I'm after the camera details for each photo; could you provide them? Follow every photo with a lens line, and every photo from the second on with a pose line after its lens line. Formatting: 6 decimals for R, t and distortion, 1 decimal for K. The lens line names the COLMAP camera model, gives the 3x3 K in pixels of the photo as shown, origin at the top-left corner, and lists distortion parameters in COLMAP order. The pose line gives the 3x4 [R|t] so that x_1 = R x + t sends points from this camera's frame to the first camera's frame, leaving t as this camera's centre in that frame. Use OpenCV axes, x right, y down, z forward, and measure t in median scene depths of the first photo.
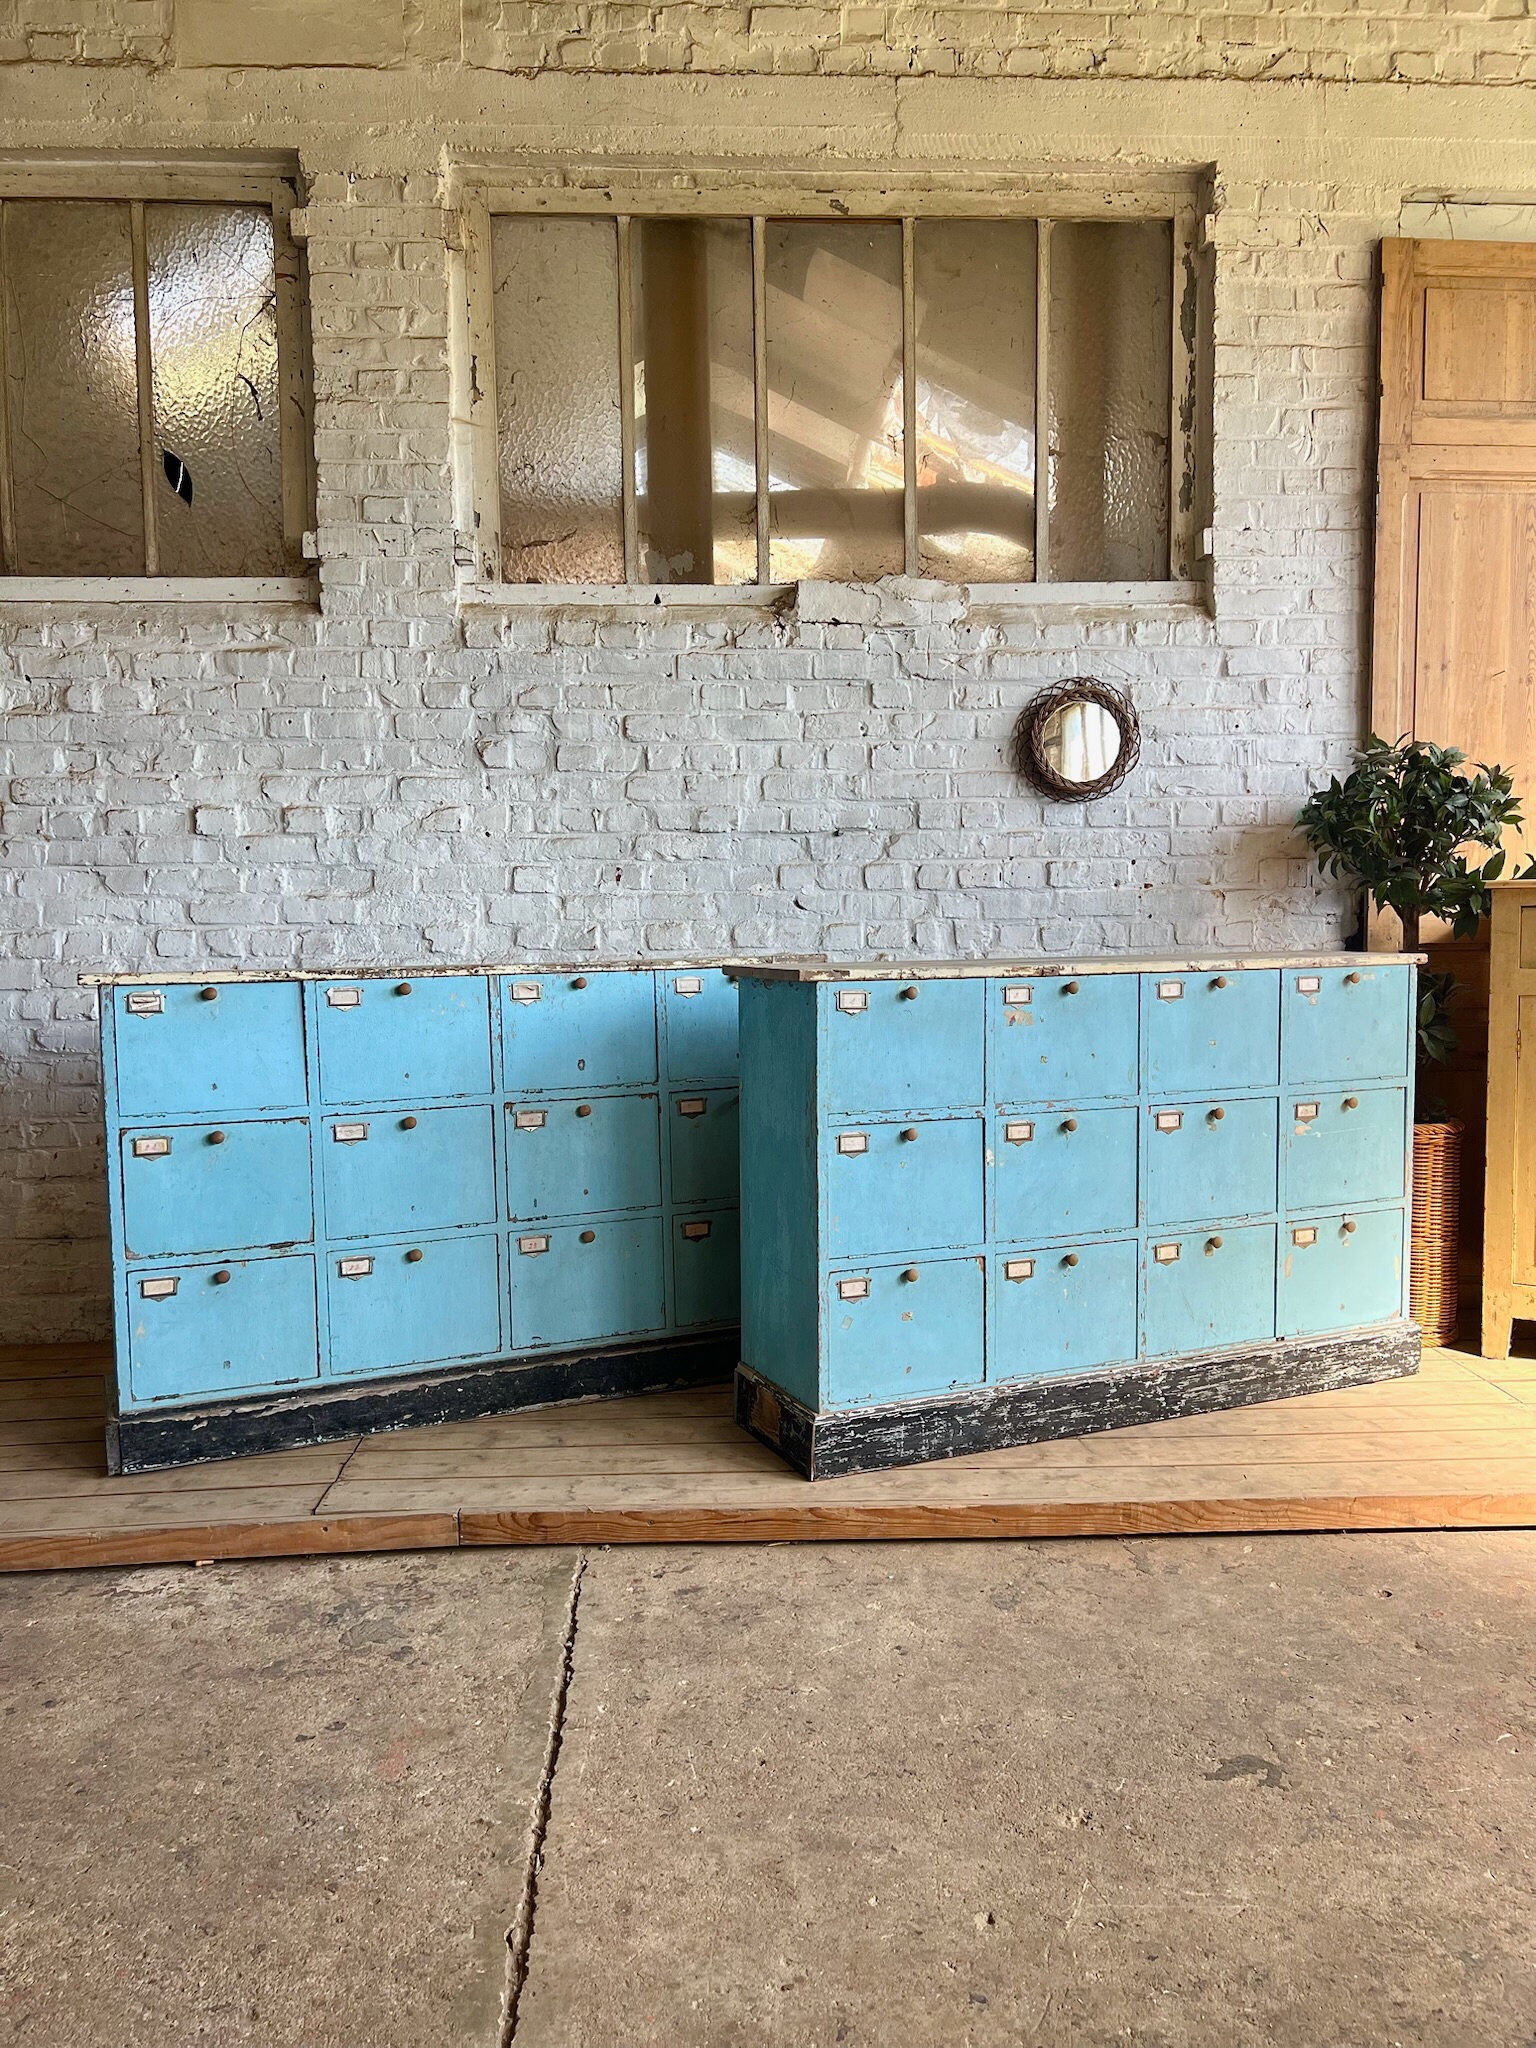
lens RADIAL K [[1528.3, 0, 773.2], [0, 1528.3, 1059.4], [0, 0, 1]] dist [0.060402, -0.068355]
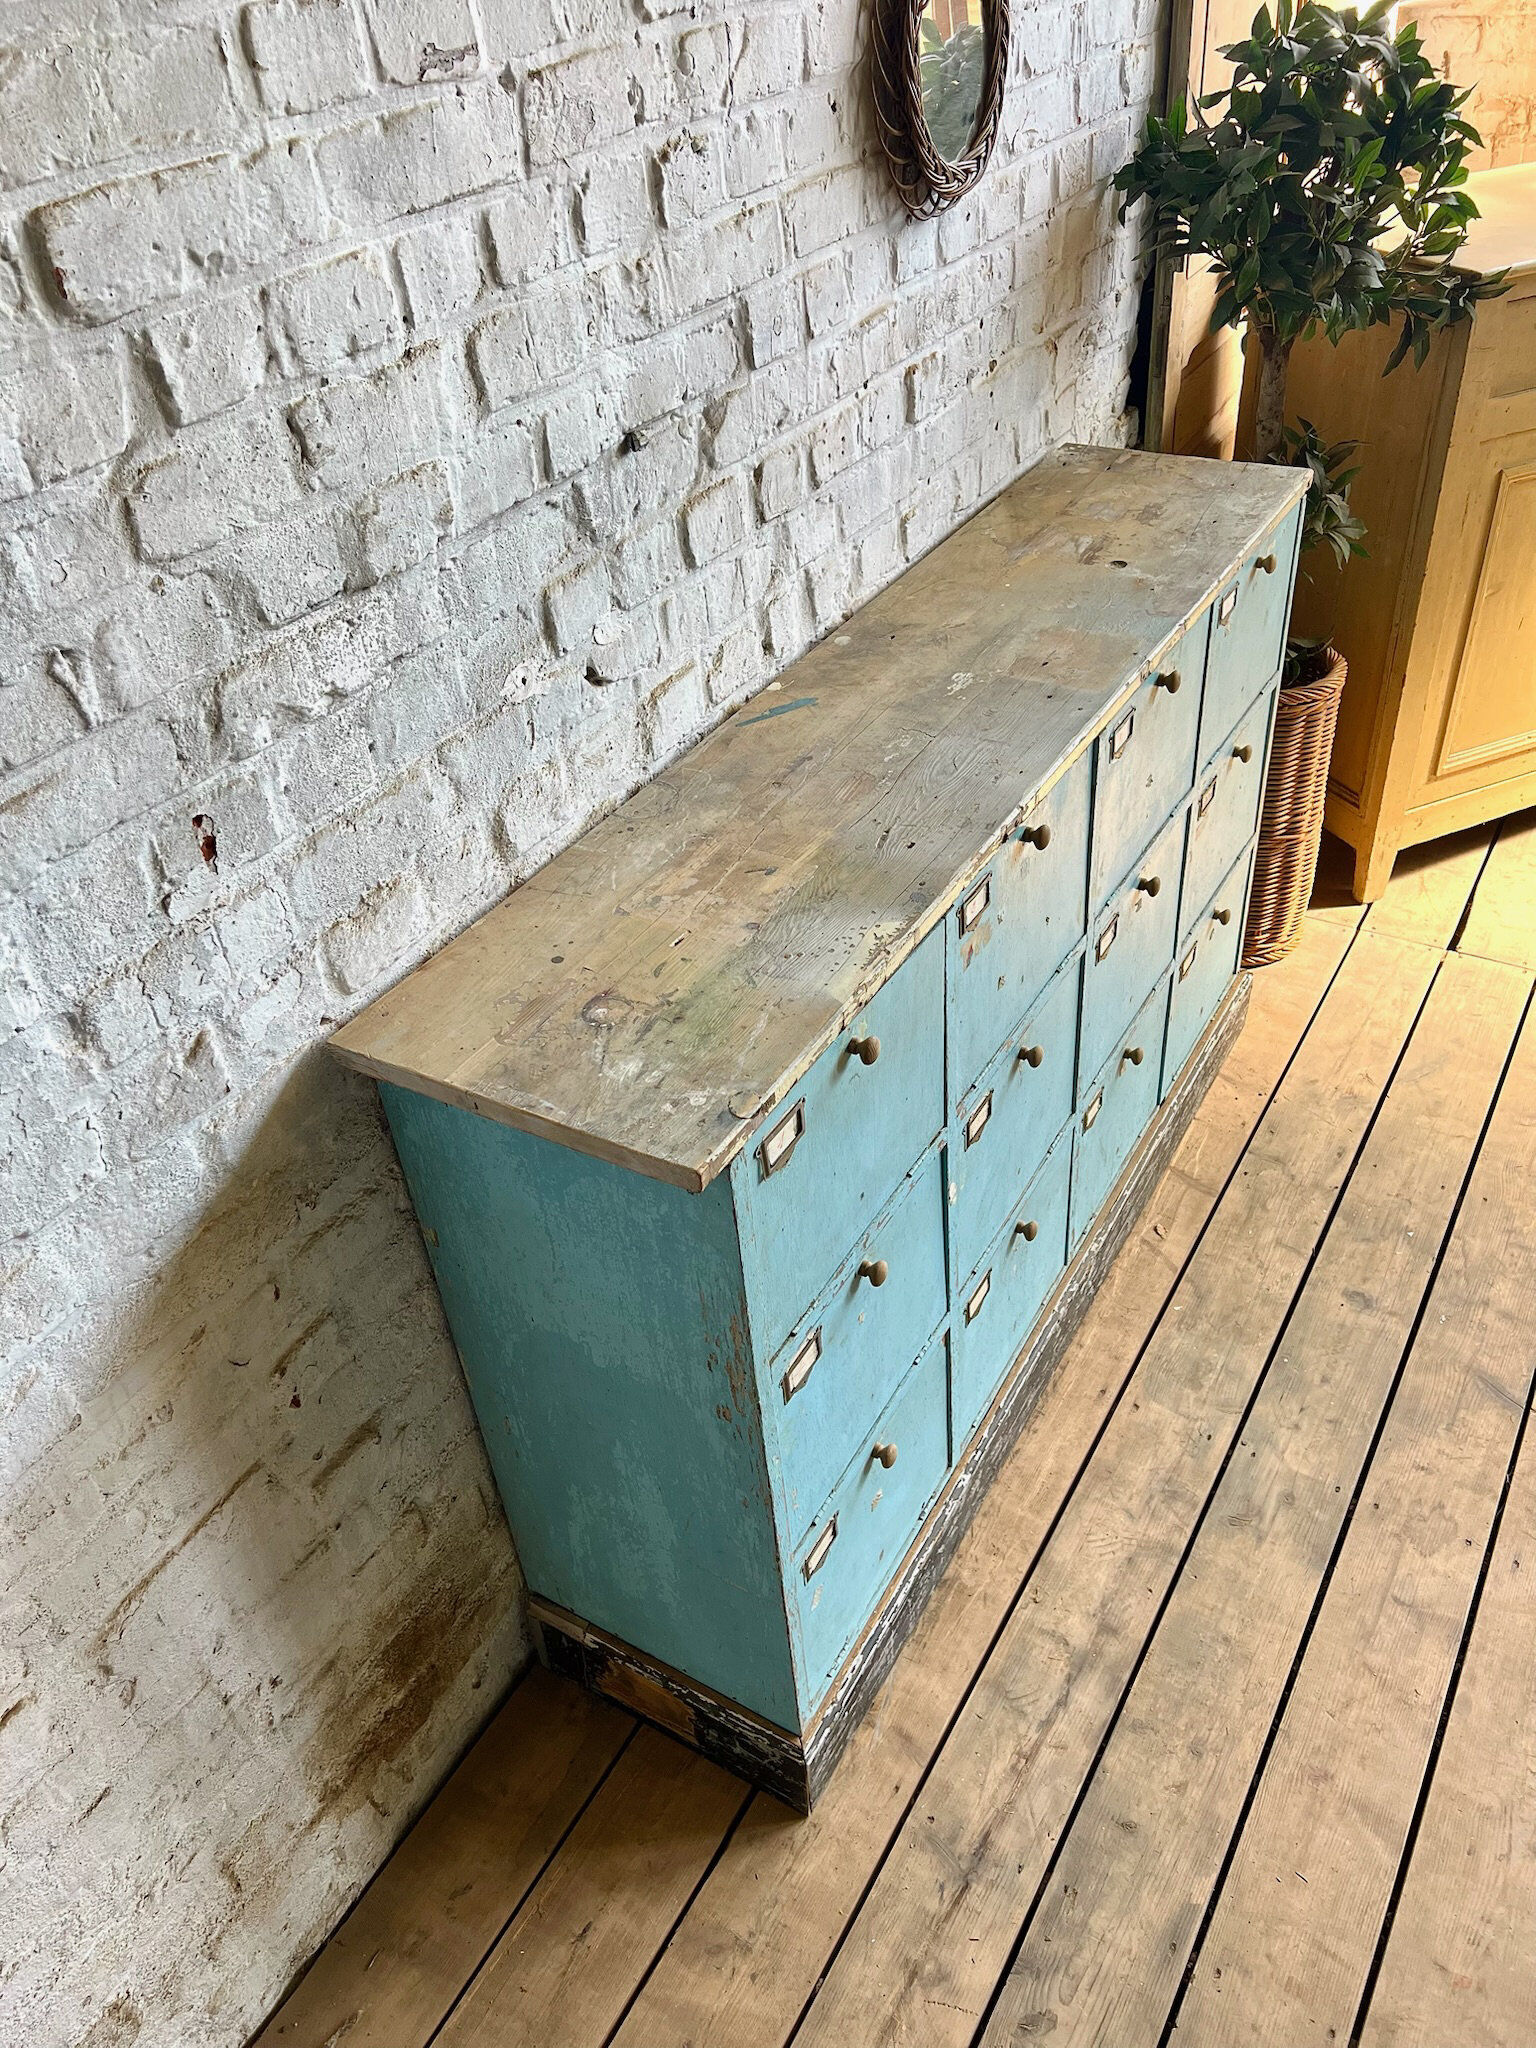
lens RADIAL K [[1528.3, 0, 780.0], [0, 1528.3, 1032.7], [0, 0, 1]] dist [0.060402, -0.068355]
pose [[0.550610, -0.540688, 0.635991, -0.242369], [0.141768, 0.811383, 0.567062, -0.236643], [-0.822636, -0.222067, 0.523408, 0.752897]]
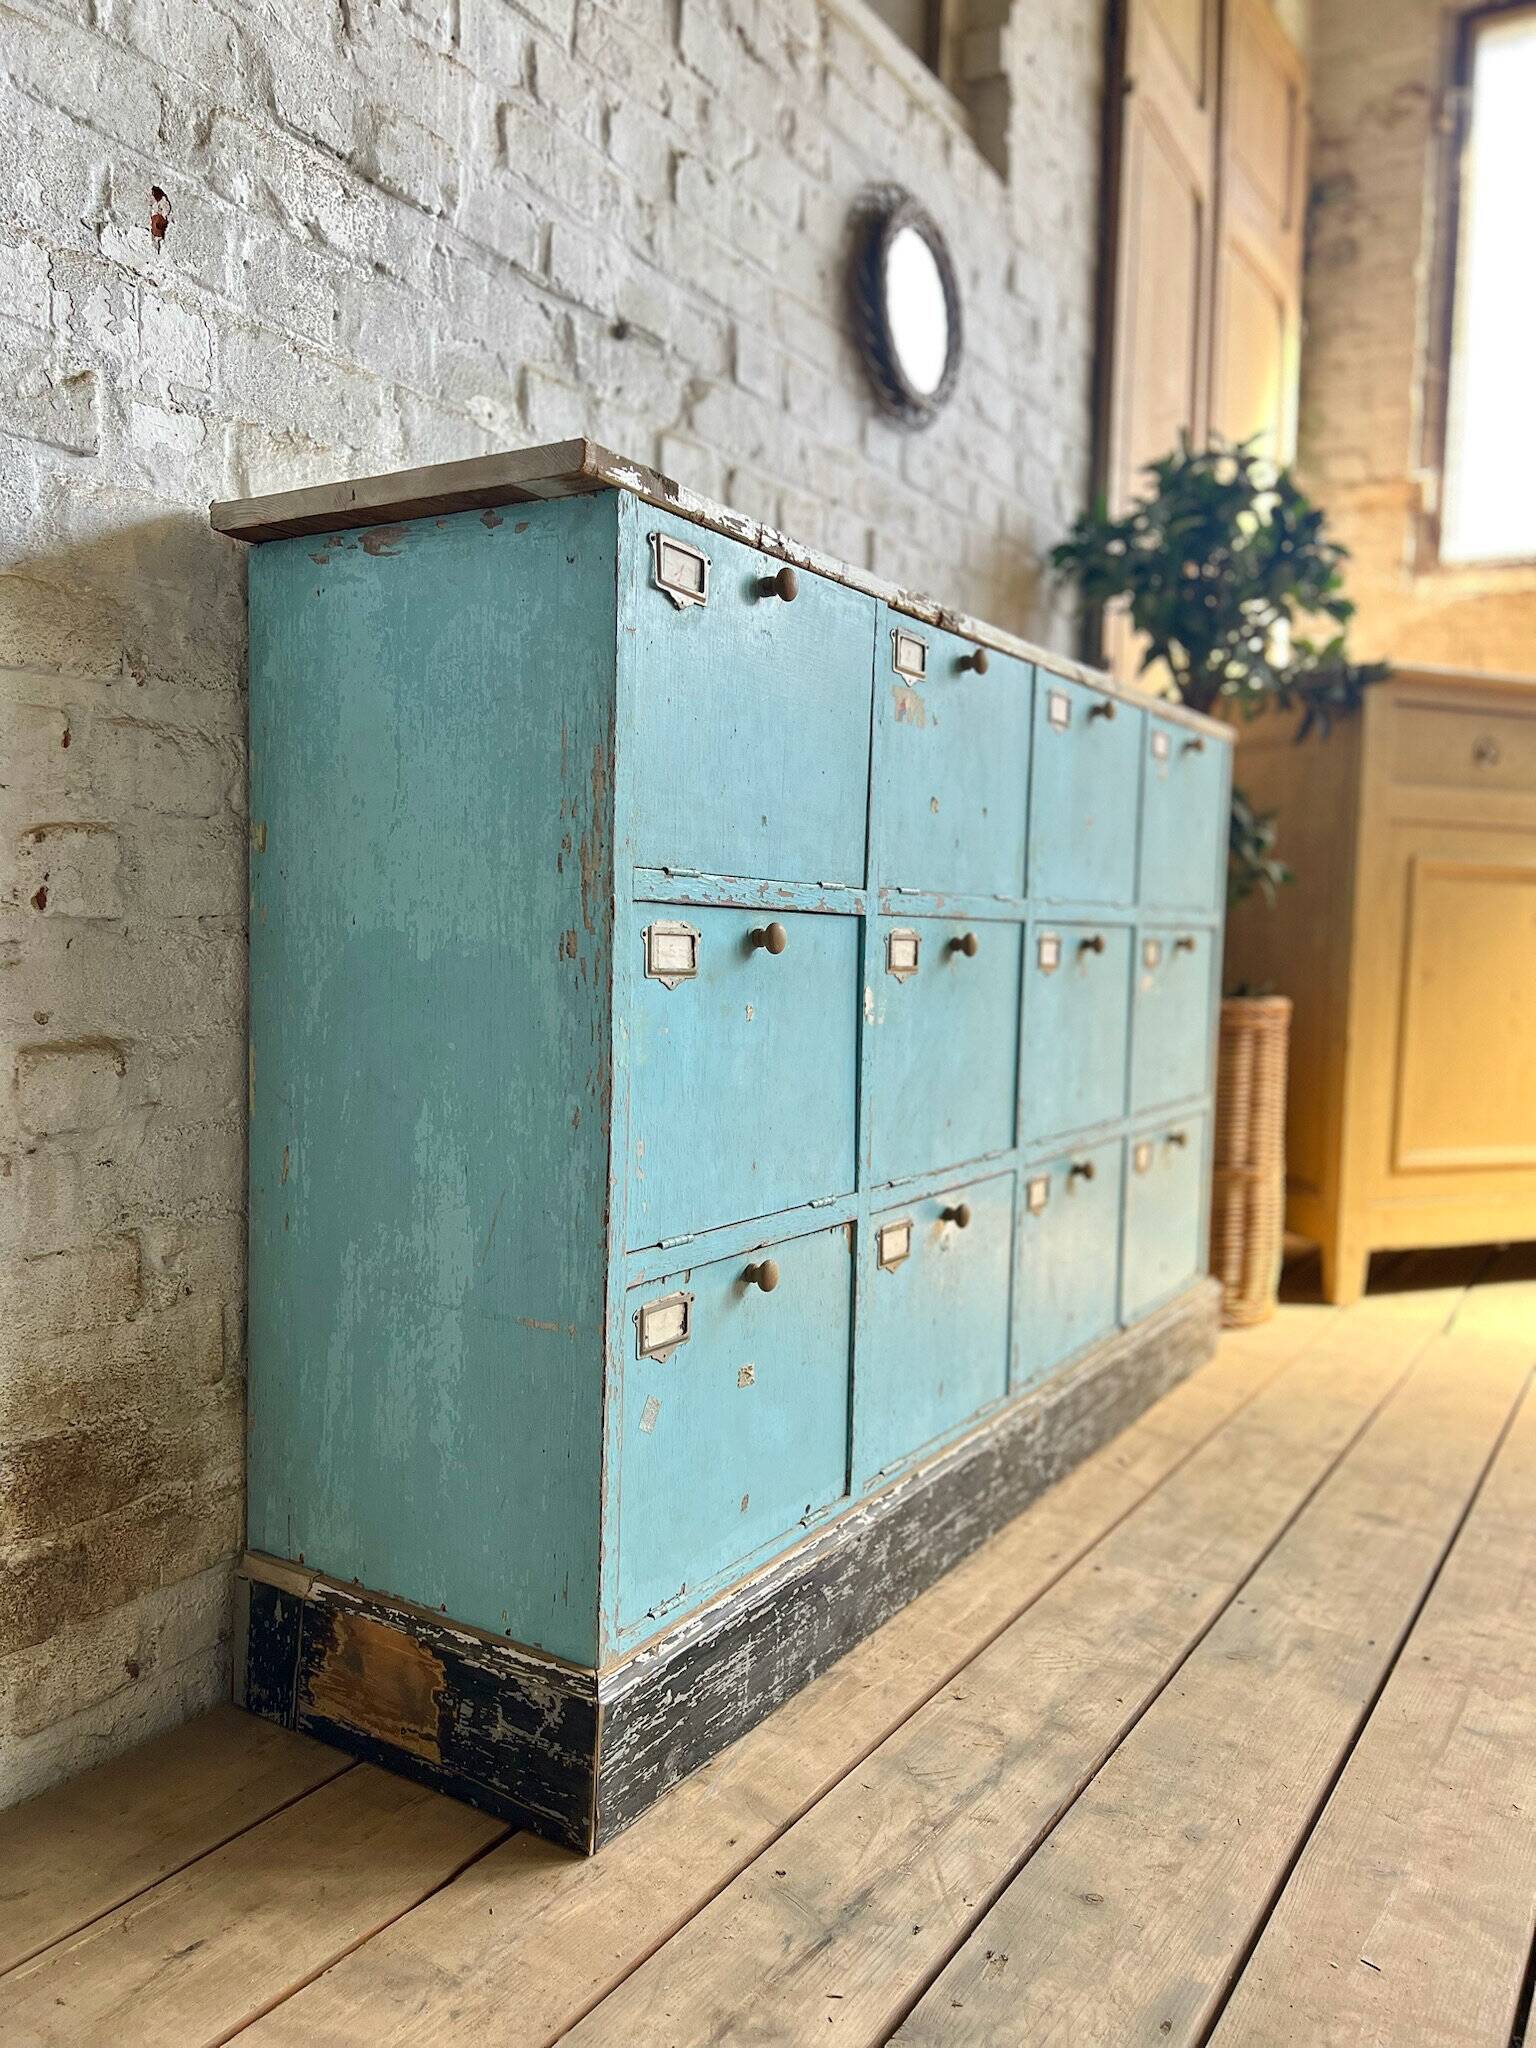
lens RADIAL K [[1528.3, 0, 767.2], [0, 1528.3, 1044.9], [0, 0, 1]] dist [0.060402, -0.068355]
pose [[0.570699, -0.042813, 0.820043, -0.282464], [0.043353, 0.998818, 0.021976, 0.035129], [-0.820014, 0.023010, 0.571880, 0.737456]]
